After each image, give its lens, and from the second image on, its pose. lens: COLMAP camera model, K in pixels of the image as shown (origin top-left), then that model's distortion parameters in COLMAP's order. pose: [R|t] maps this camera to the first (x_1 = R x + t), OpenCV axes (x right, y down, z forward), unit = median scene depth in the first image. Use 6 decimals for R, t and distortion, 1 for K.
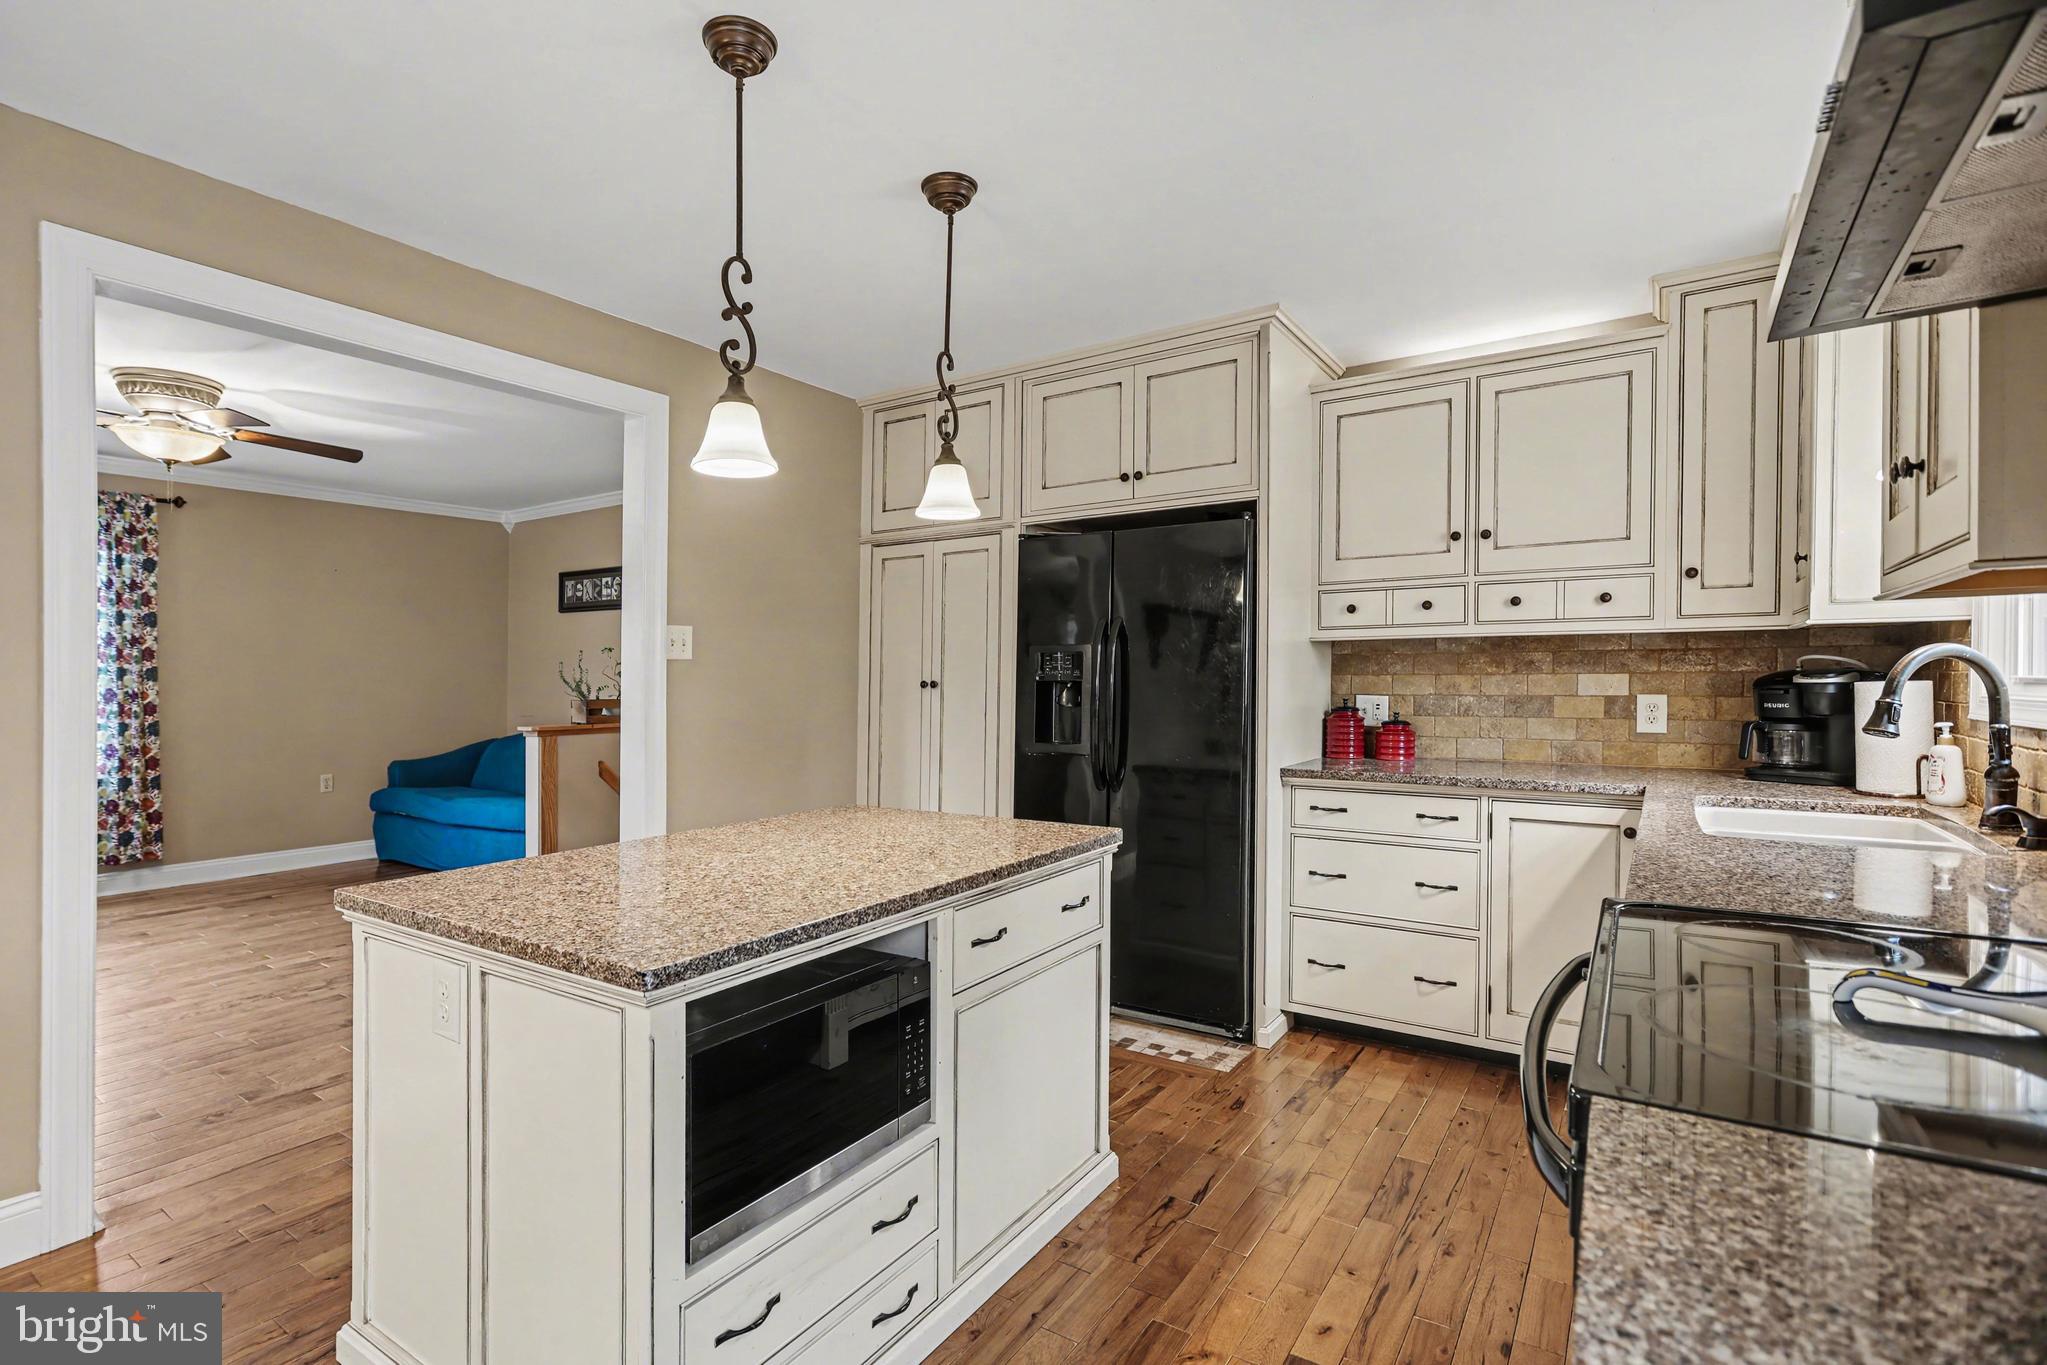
lens RADIAL K [[959.8, 0, 1023.5], [0, 959.8, 682.5], [0, 0, 1]] dist [0.000309, 0.001148]
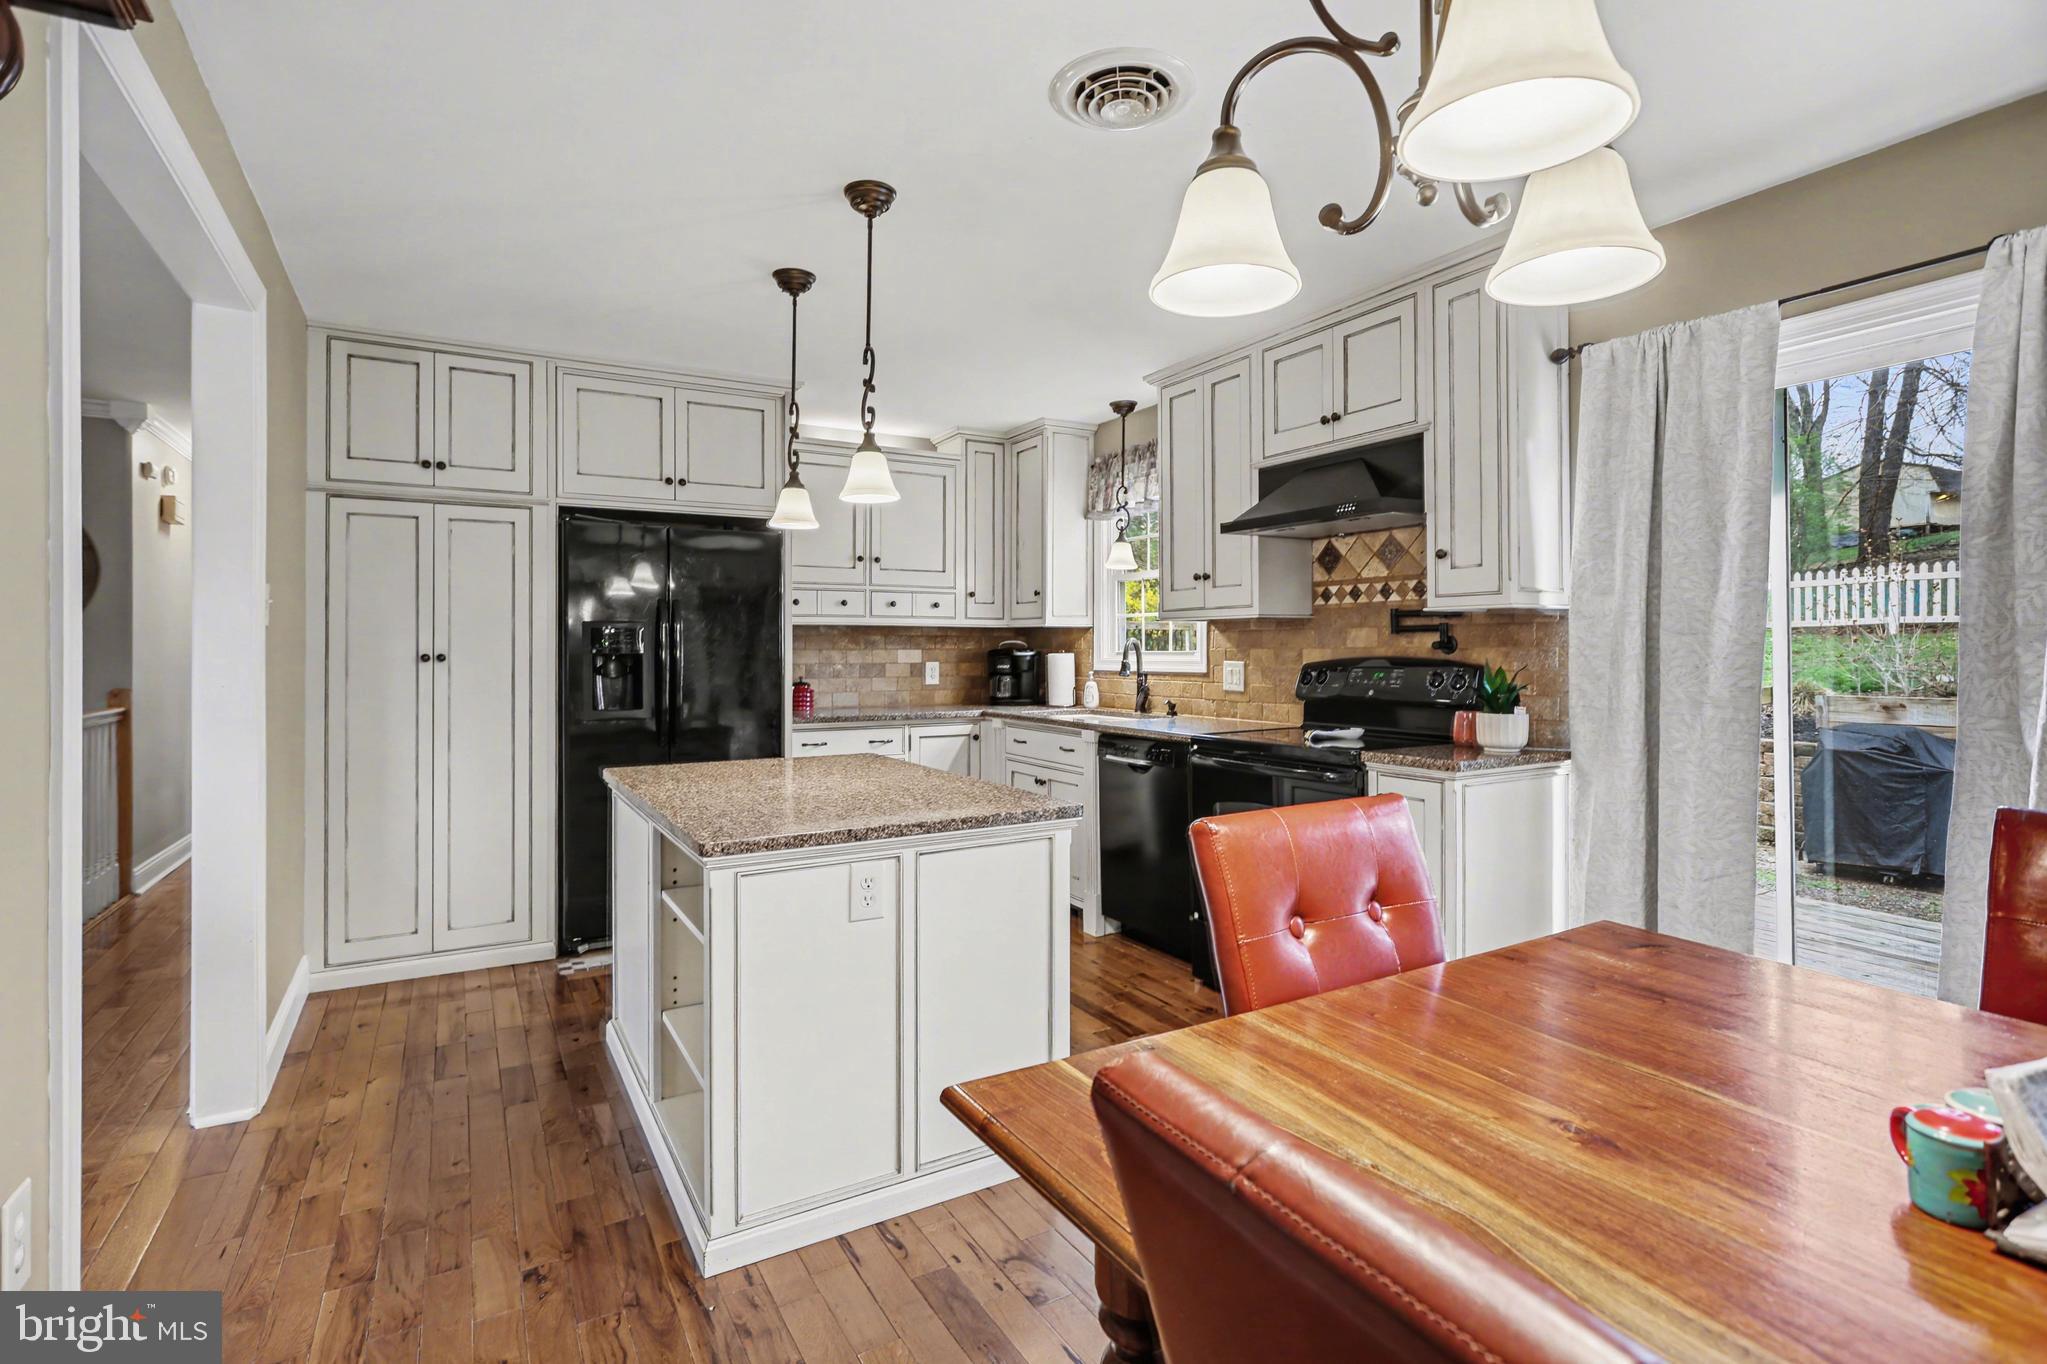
lens RADIAL K [[966.2, 0, 985.8], [0, 966.2, 656.5], [0, 0, 1]] dist [0.000076, 0.000255]
pose [[0.465586, -0.001163, 0.885002, -0.826715], [0.003608, 0.999993, -0.000584, 0.004192], [-0.884996, 0.003465, 0.465587, 0.112174]]
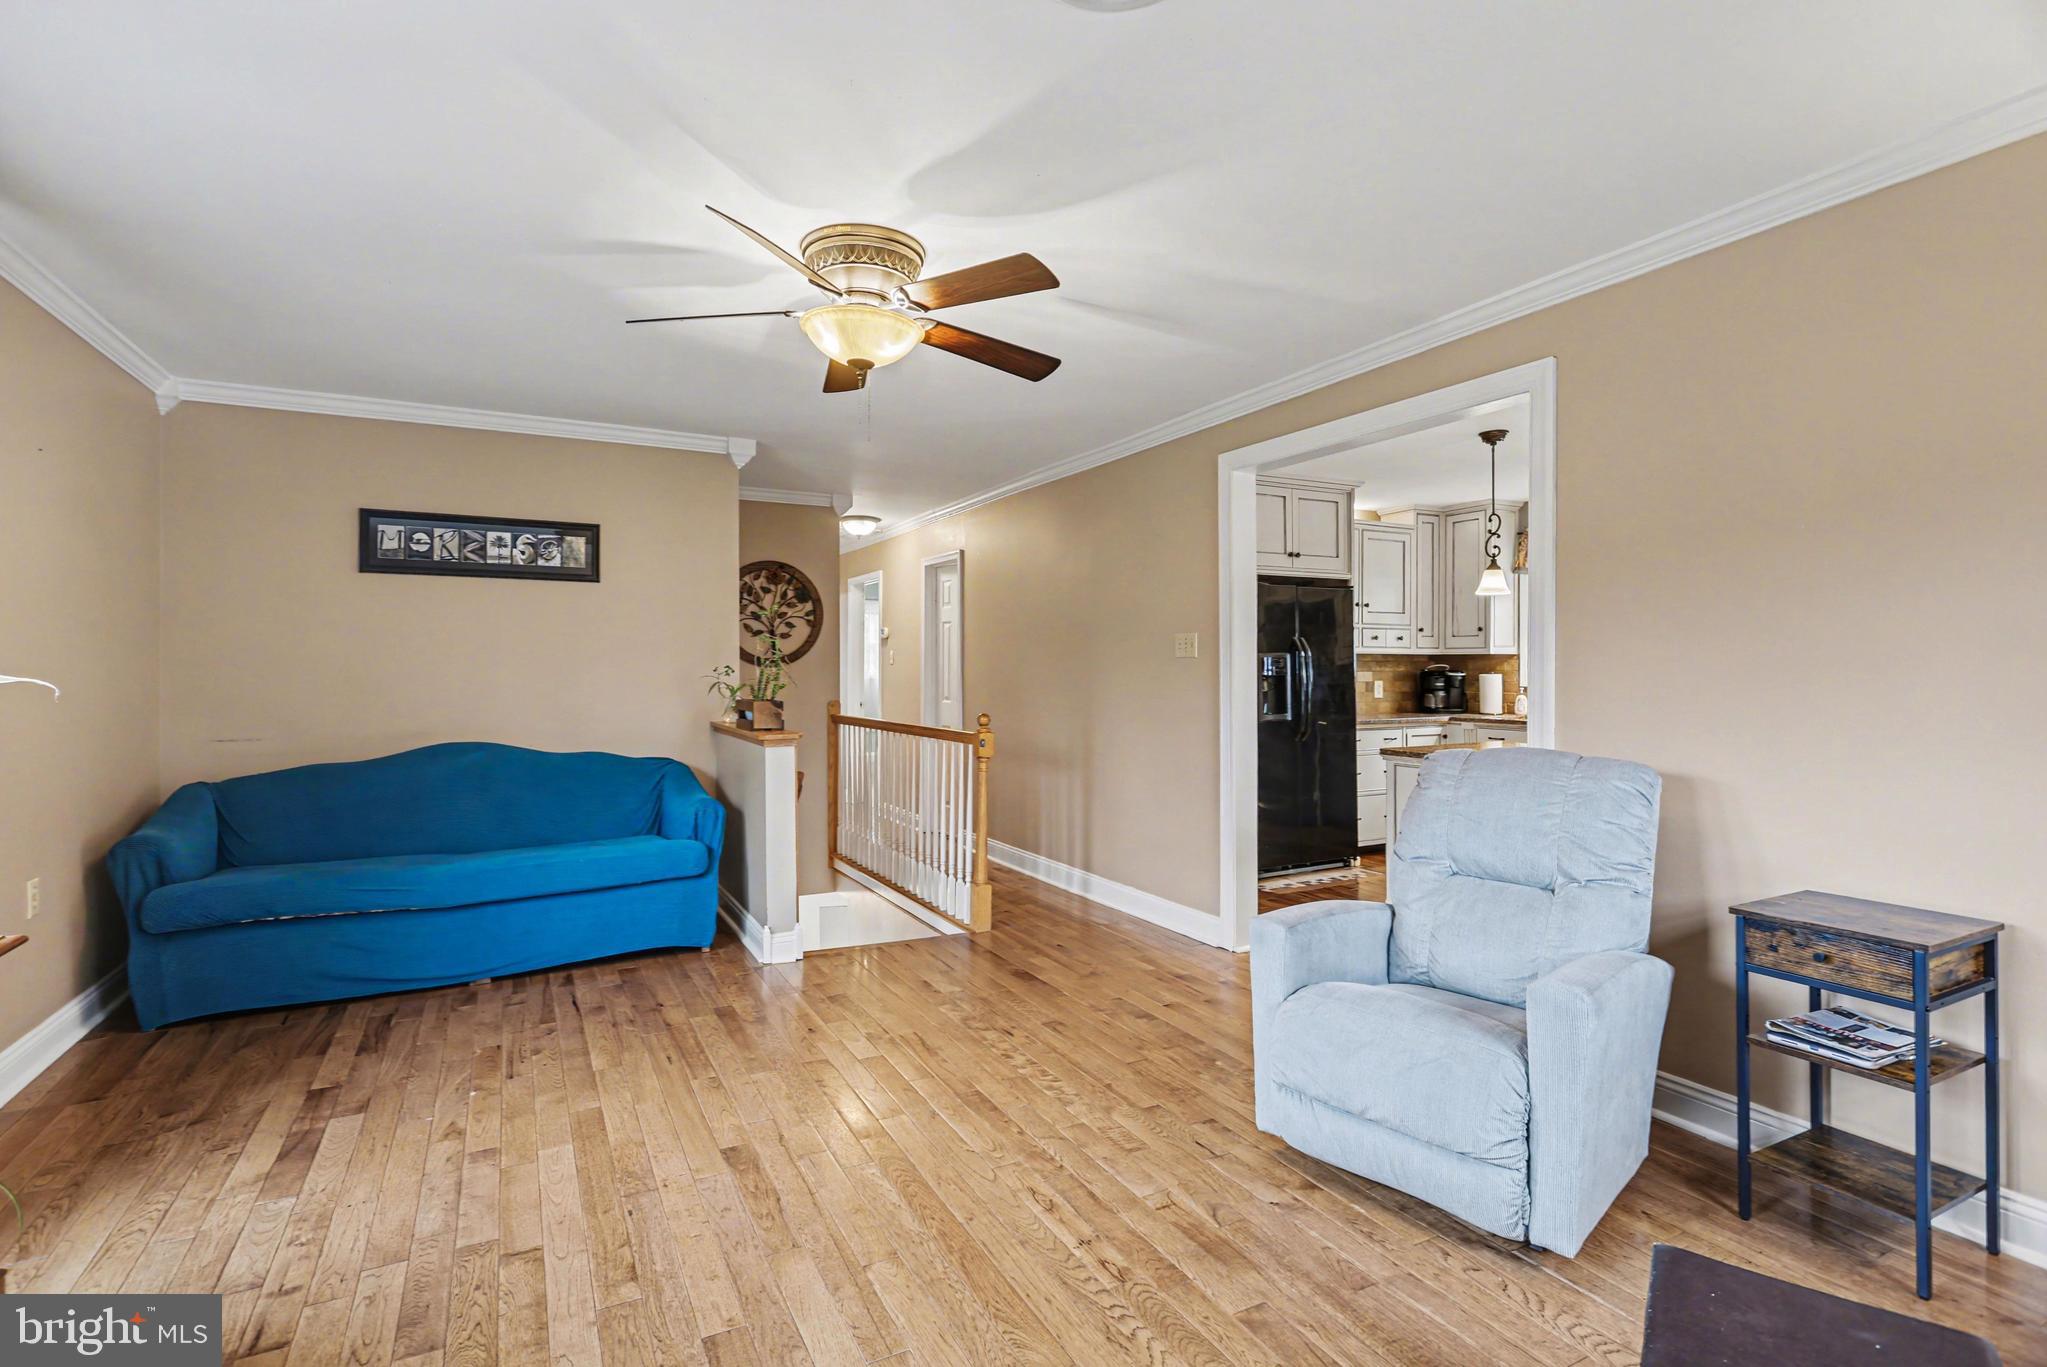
lens RADIAL K [[959.8, 0, 1023.5], [0, 959.8, 683.5], [0, 0, 1]] dist [0.000309, 0.001148]
pose [[0.474769, -0.013735, 0.880003, -1.725807], [0.003340, 0.999899, 0.013805, -0.014203], [-0.880104, -0.003615, 0.474767, 0.663062]]
